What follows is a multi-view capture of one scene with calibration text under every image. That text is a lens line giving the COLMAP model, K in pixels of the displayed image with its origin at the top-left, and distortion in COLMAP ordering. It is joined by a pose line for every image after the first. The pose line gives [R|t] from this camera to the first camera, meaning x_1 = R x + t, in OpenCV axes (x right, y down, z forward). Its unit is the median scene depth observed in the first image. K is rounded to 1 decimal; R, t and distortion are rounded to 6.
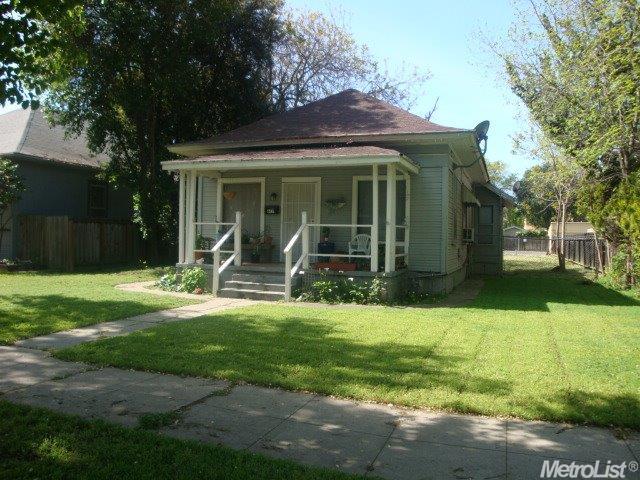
lens RADIAL K [[527.5, 0, 320.0], [0, 527.5, 240.0], [0, 0, 1]] dist [-0.162141, 0.136111]
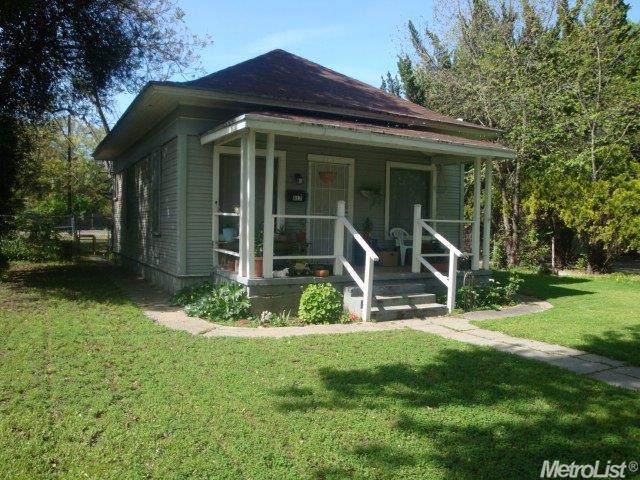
lens RADIAL K [[527.5, 0, 320.0], [0, 527.5, 240.0], [0, 0, 1]] dist [-0.162141, 0.136111]
pose [[0.650234, -0.031821, 0.759068, -0.724370], [-0.002524, 0.999026, 0.044042, -0.031490], [-0.759730, -0.030553, 0.649520, 0.550117]]
